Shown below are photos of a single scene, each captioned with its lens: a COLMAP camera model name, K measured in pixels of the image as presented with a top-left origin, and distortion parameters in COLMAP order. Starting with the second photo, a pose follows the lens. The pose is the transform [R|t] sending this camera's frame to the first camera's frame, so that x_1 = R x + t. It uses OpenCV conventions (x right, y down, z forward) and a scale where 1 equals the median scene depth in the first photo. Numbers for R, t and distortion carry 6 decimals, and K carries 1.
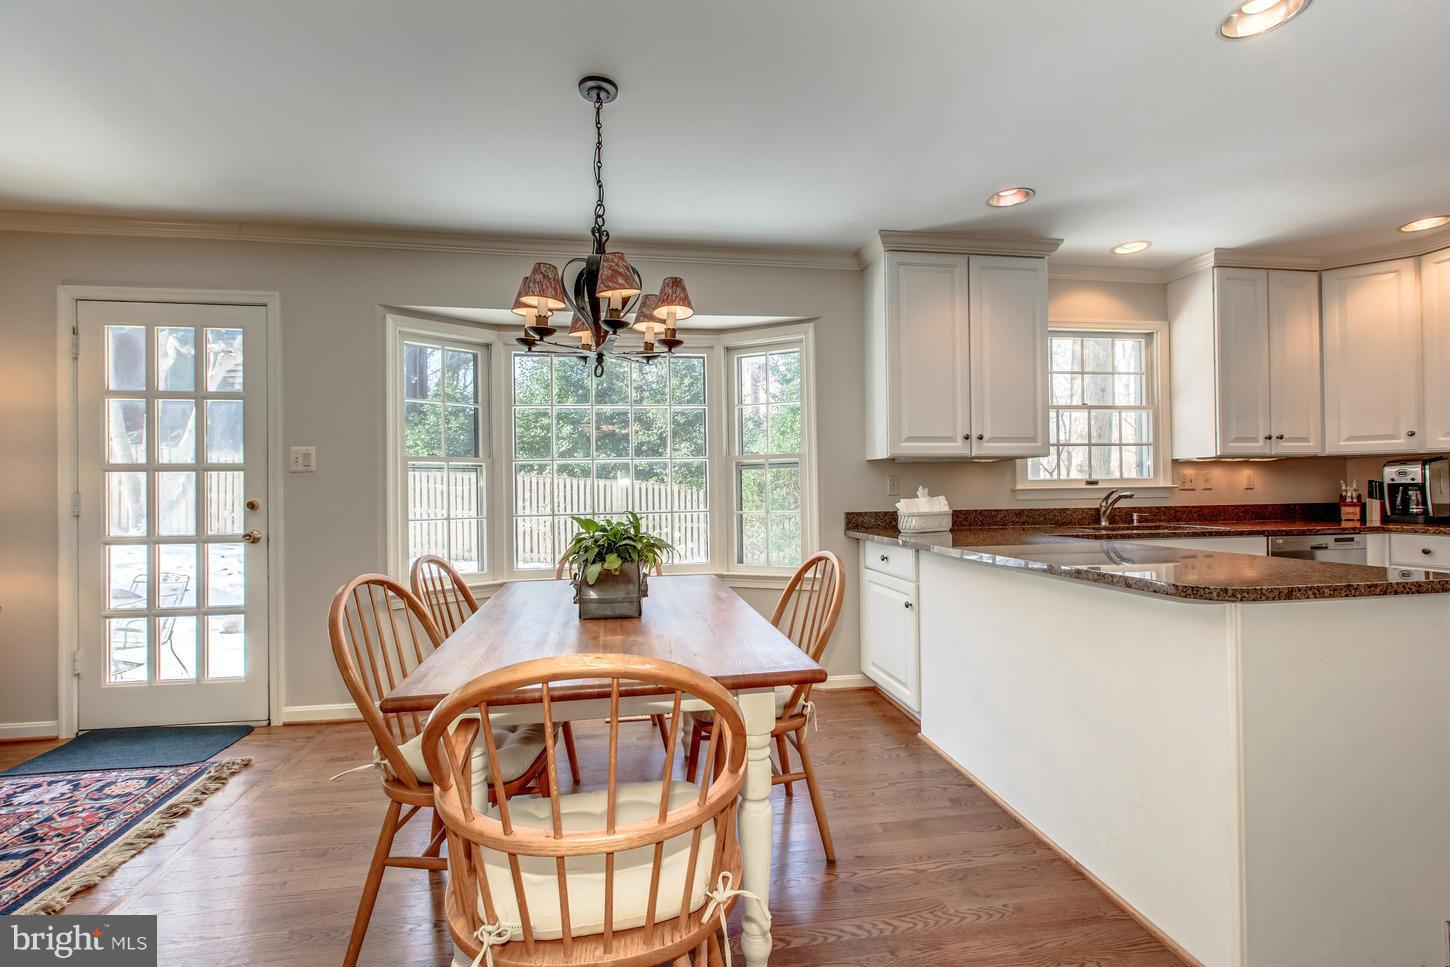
lens RADIAL K [[643.5, 0, 721.4], [0, 643.5, 482.9], [0, 0, 1]] dist [0.002429, -0.000801]
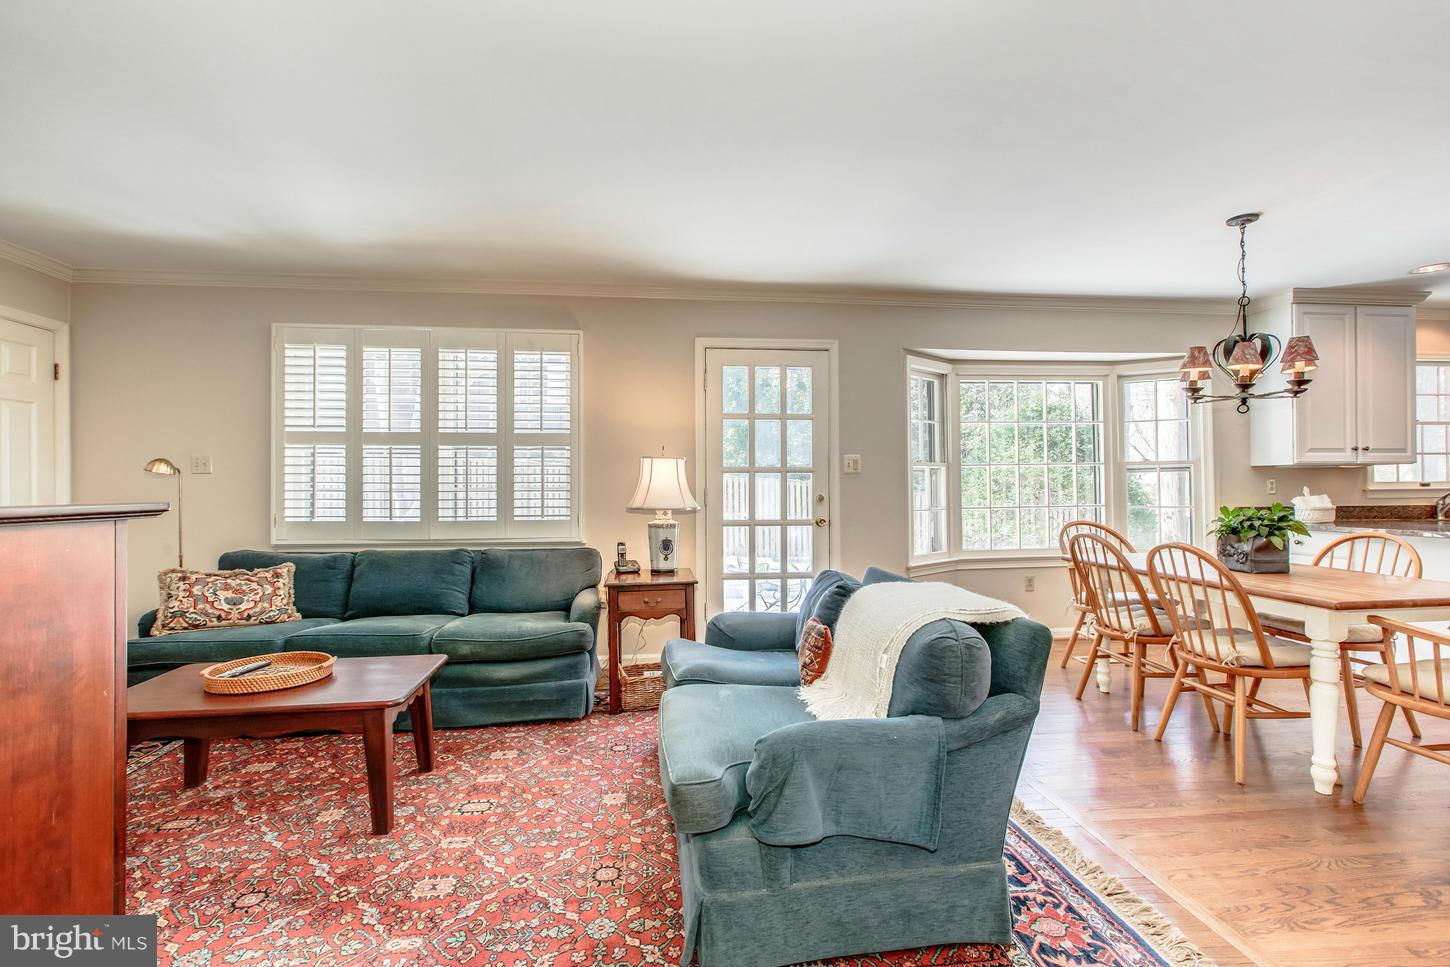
lens RADIAL K [[643.5, 0, 721.4], [0, 643.5, 482.9], [0, 0, 1]] dist [0.002429, -0.000801]
pose [[0.998766, 0.005540, -0.049344, -0.747946], [-0.005430, 0.999982, 0.002370, 0.000530], [0.049357, -0.002099, 0.998779, -0.311747]]
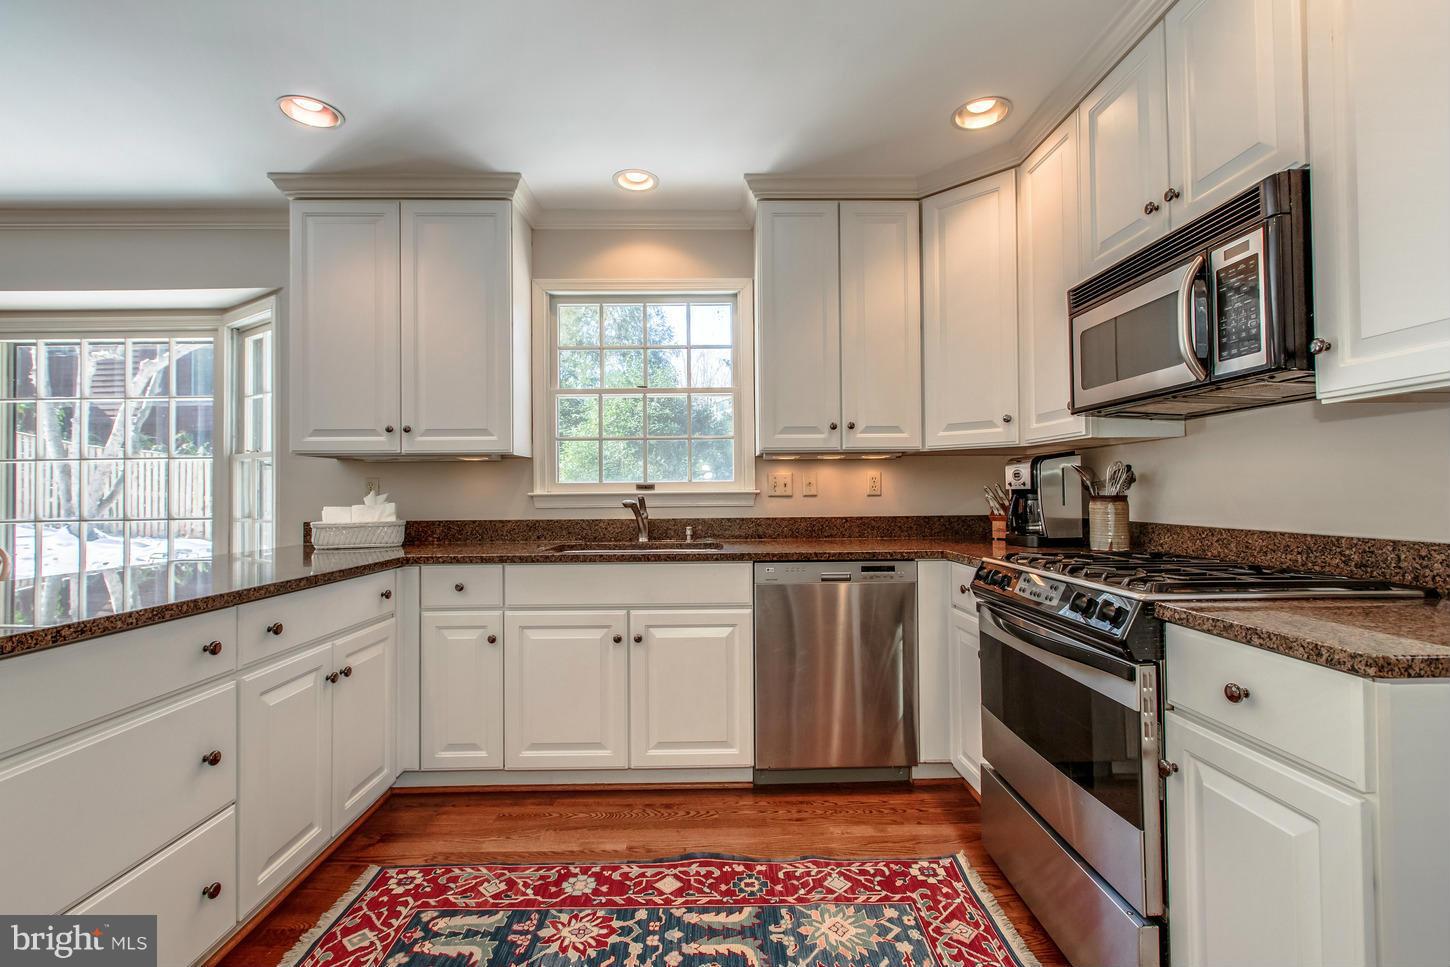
lens RADIAL K [[643.5, 0, 721.4], [0, 643.5, 482.9], [0, 0, 1]] dist [0.002429, -0.000801]
pose [[0.989792, 0.002756, -0.142490, 0.829820], [-0.003301, 0.999988, -0.003590, -0.003030], [0.142478, 0.004023, 0.989790, 0.252534]]
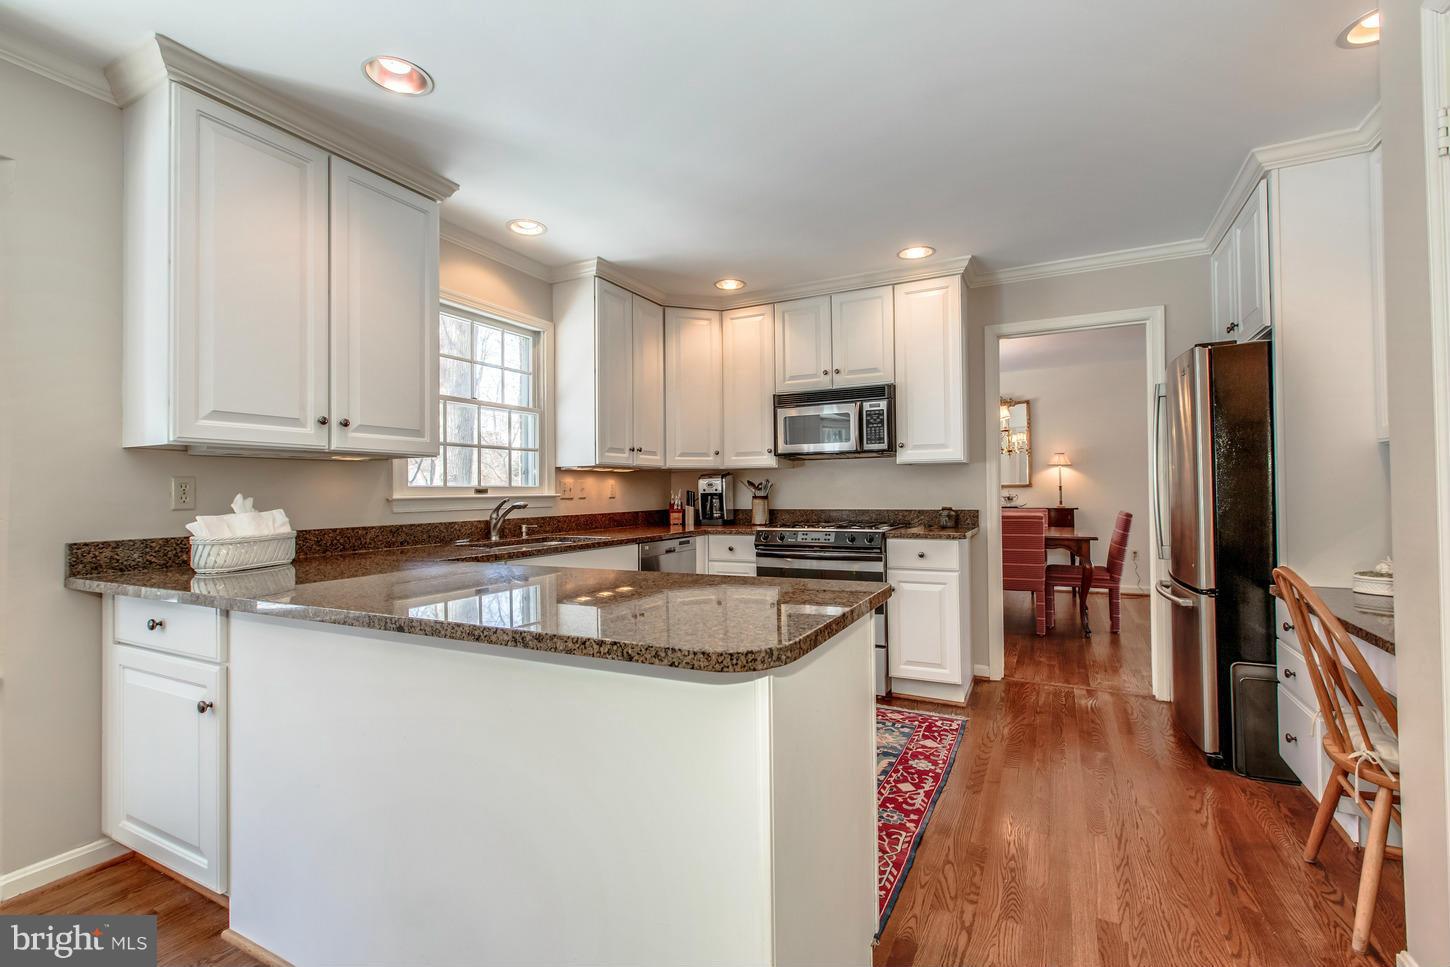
lens RADIAL K [[643.5, 0, 721.4], [0, 643.5, 482.9], [0, 0, 1]] dist [0.002429, -0.000801]
pose [[0.597494, 0.017205, 0.801689, 0.086333], [-0.005318, 0.999833, -0.017494, 0.002402], [-0.801856, 0.006189, 0.597485, 0.248916]]
